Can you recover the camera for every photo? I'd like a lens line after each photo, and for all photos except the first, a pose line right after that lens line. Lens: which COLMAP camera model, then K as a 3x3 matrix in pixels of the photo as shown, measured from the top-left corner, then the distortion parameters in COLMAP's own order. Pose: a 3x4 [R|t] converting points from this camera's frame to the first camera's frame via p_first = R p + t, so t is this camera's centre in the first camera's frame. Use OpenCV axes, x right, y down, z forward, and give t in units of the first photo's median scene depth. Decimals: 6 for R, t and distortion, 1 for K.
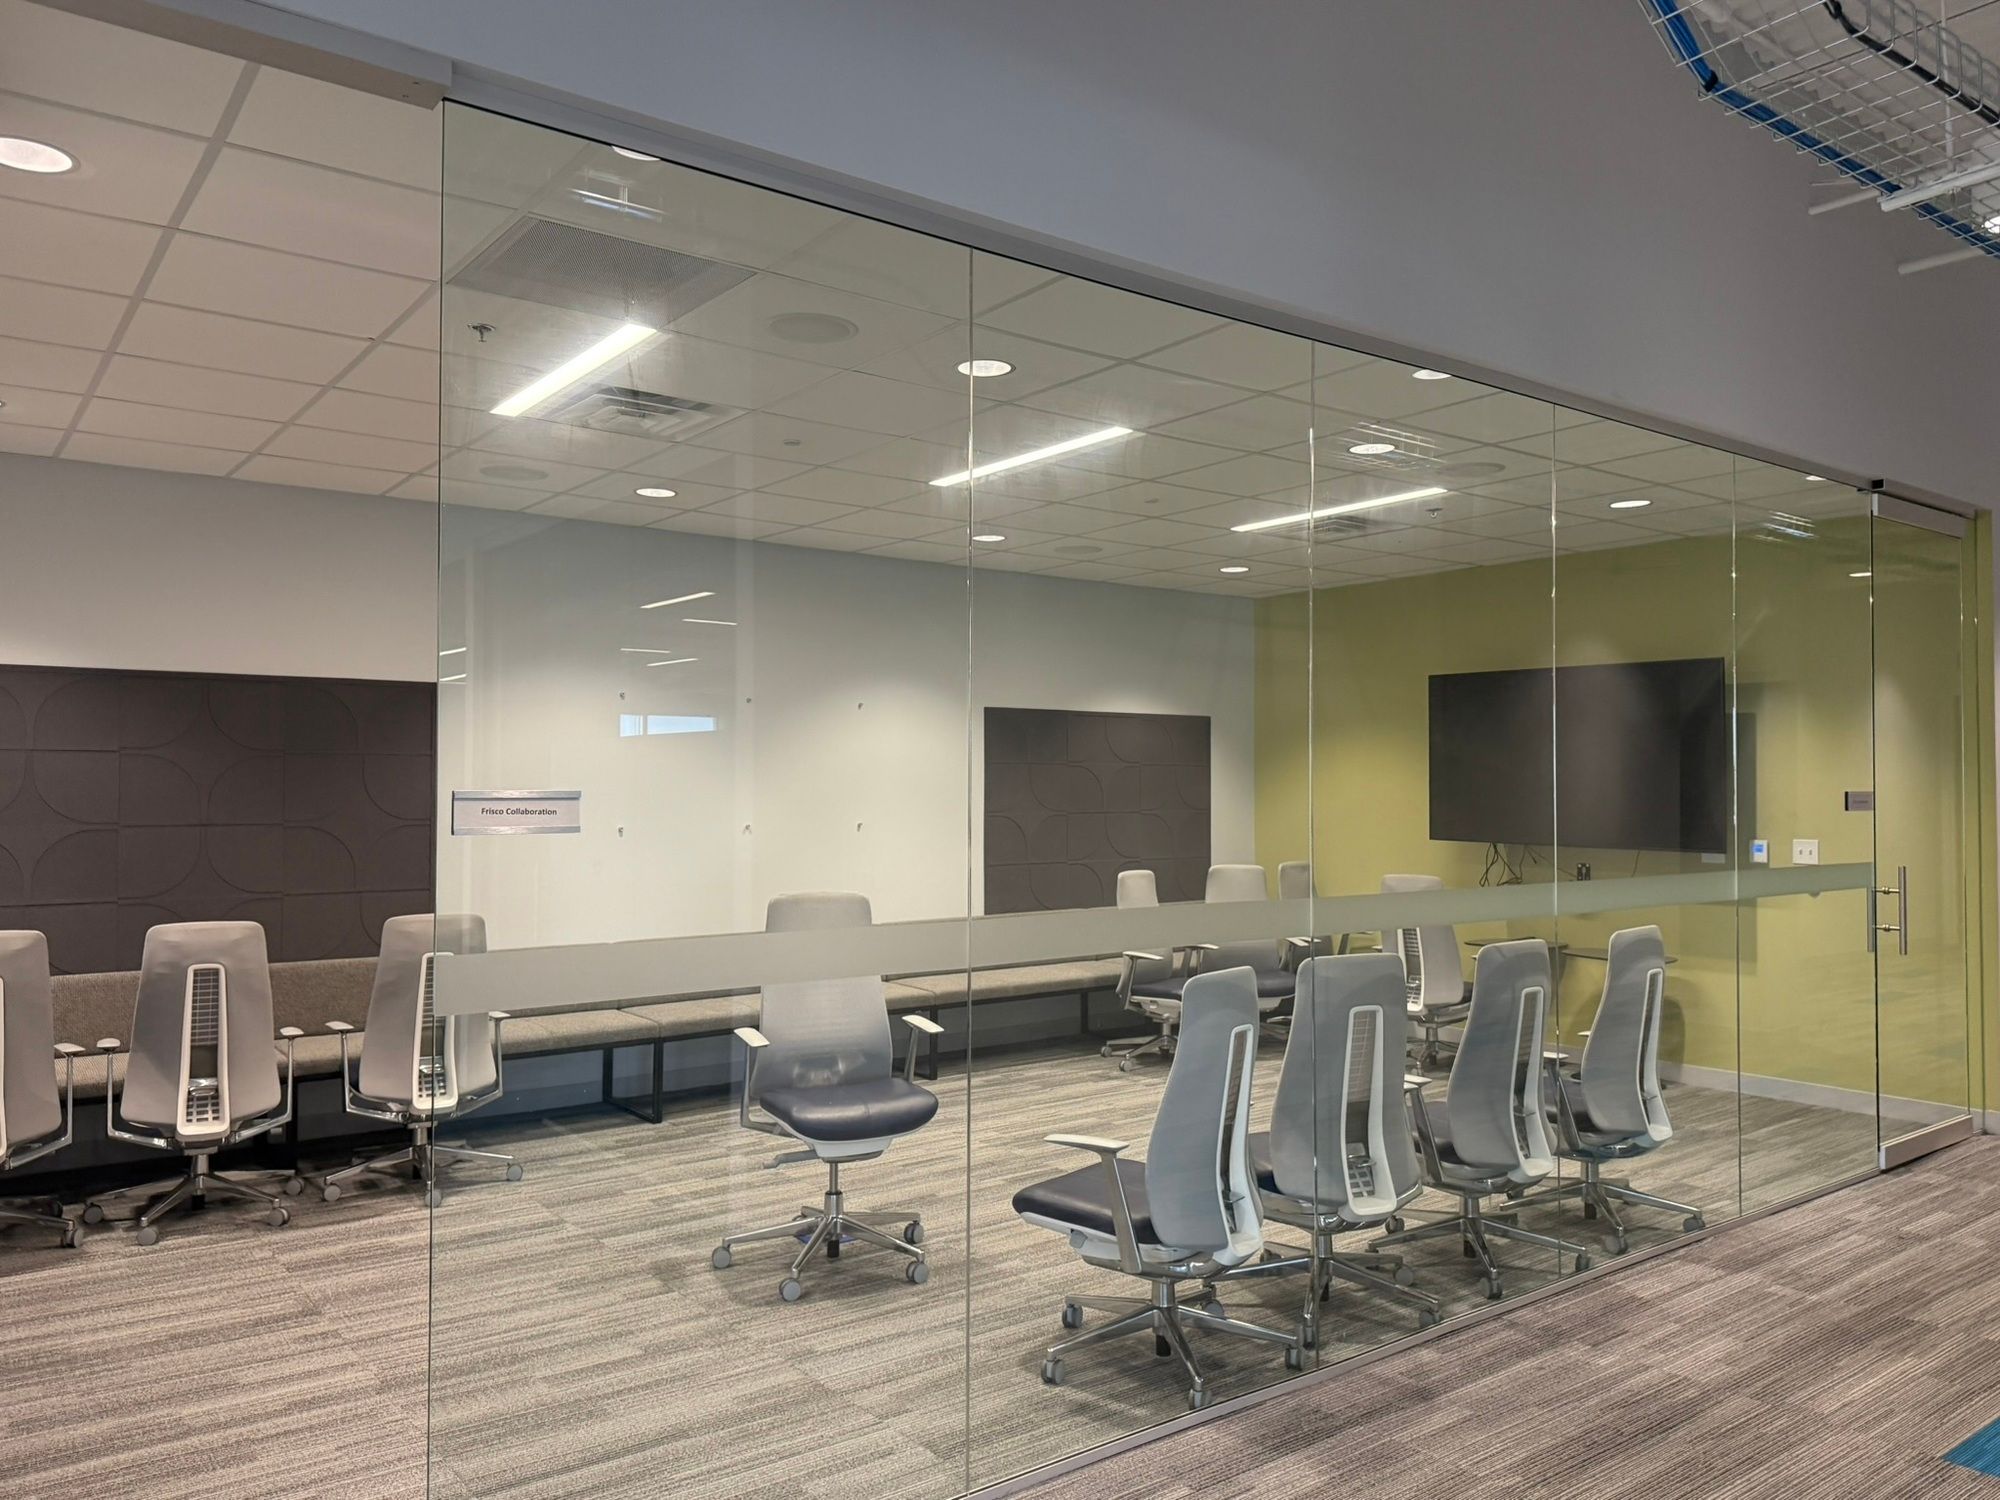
lens RADIAL K [[1462.6, 0, 995.4], [0, 1462.6, 754.0], [0, 0, 1]] dist [0.005437, 0.000643]
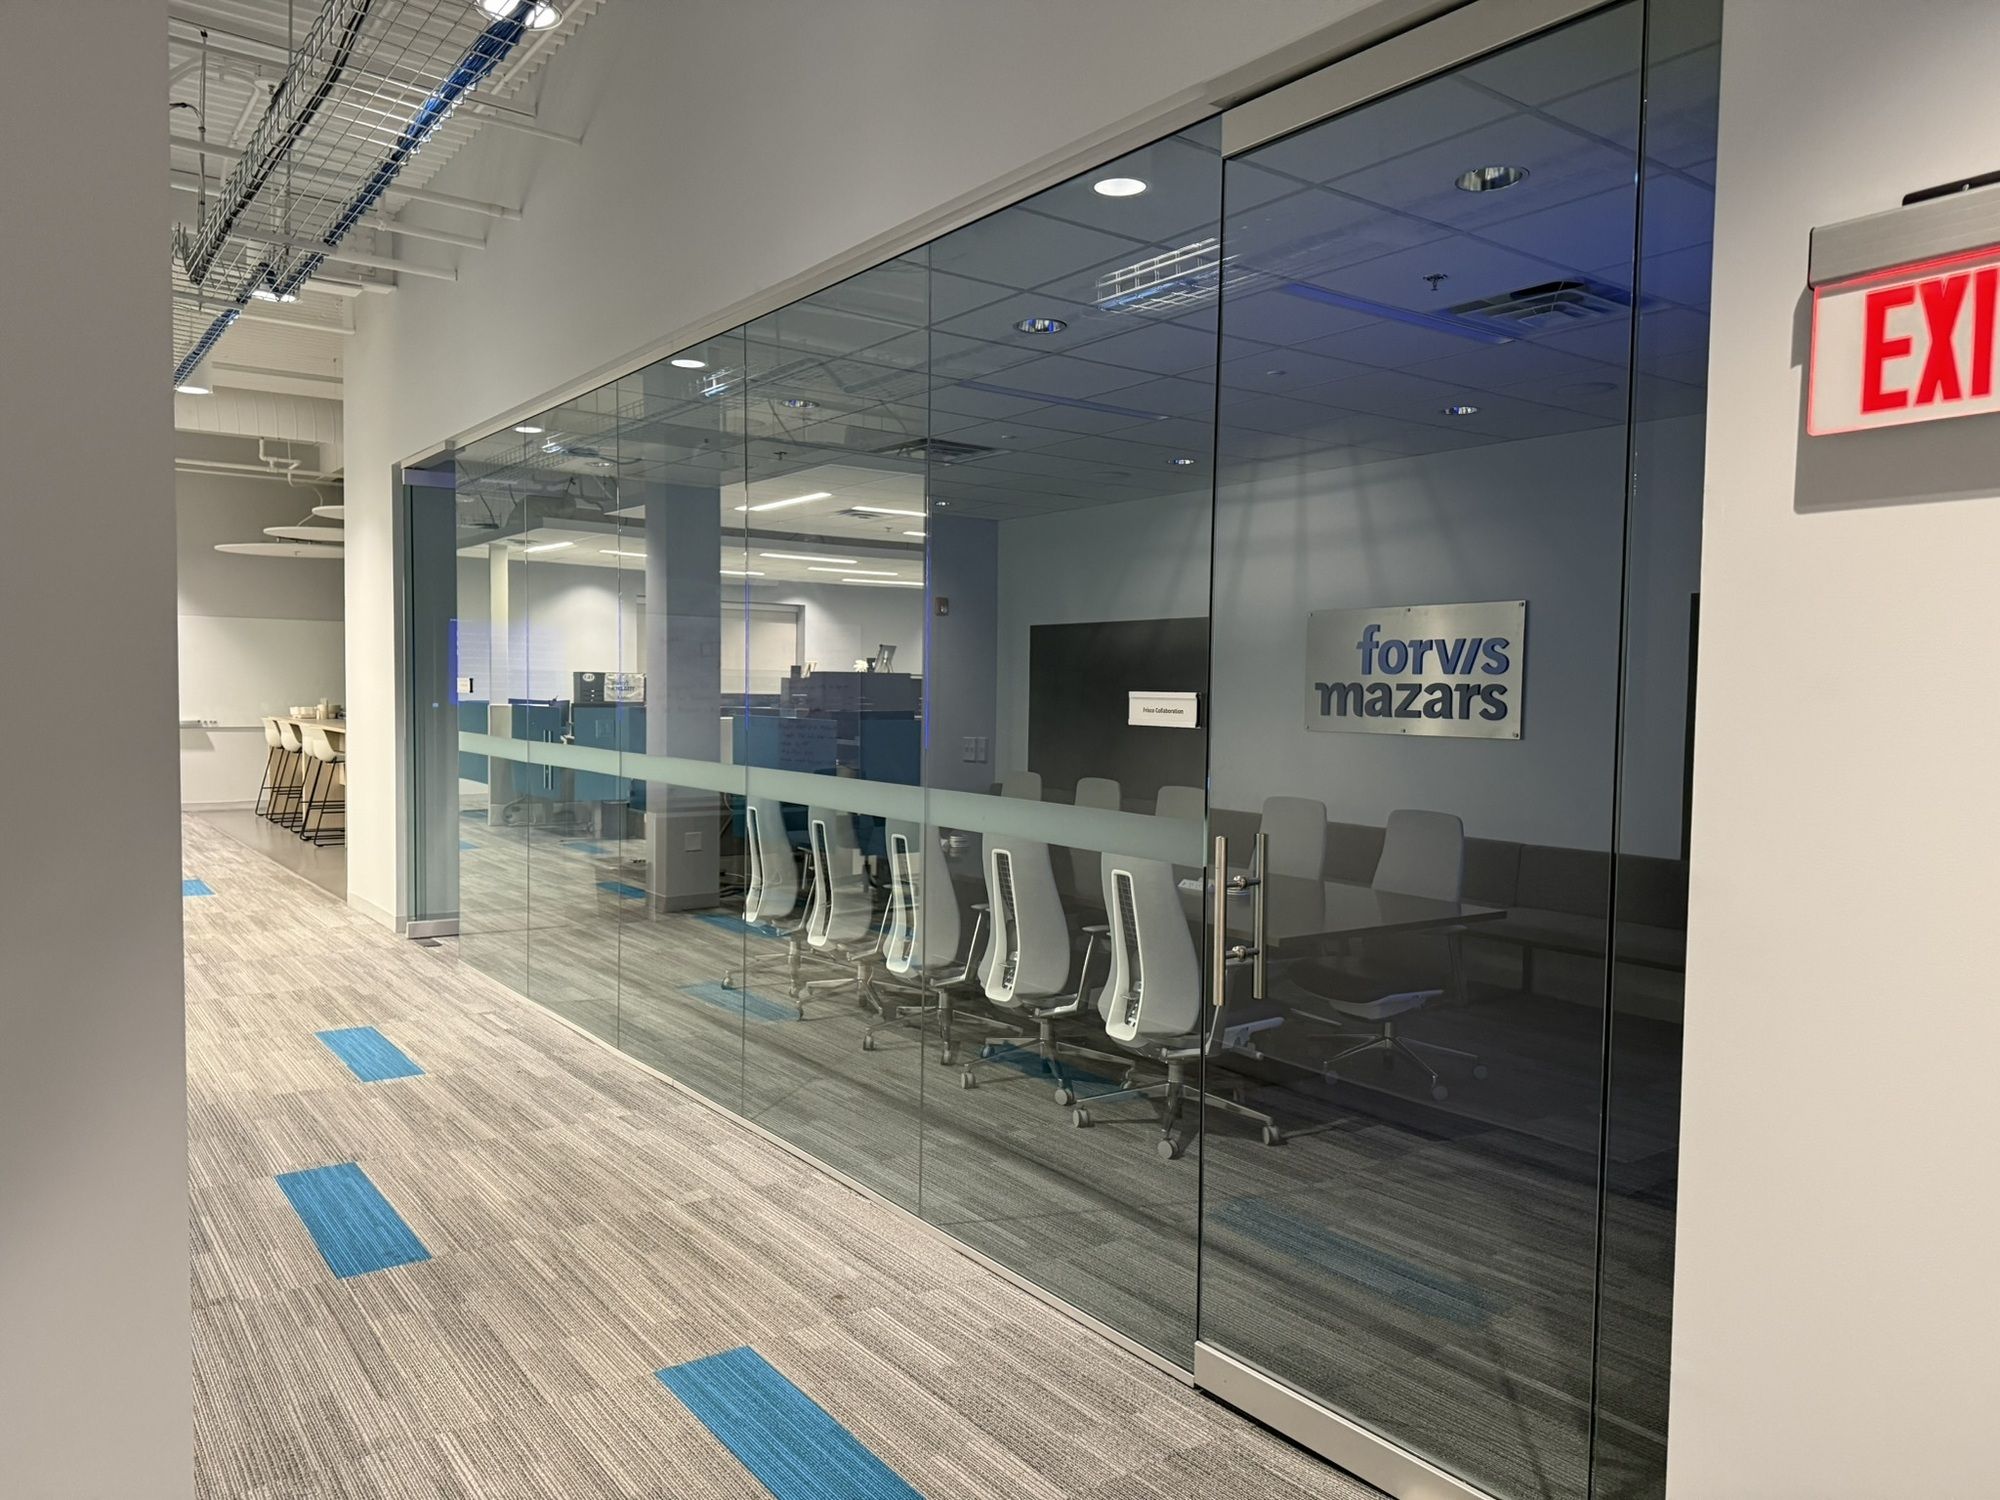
lens RADIAL K [[1411.6, 0, 995.7], [0, 1411.6, 752.7], [0, 0, 1]] dist [-0.000127, 0.000011]
pose [[-0.009255, 0.054499, -0.998471, 1.450592], [0.019509, 0.998333, 0.054311, 0.027009], [0.999767, -0.018976, -0.010303, 1.213785]]
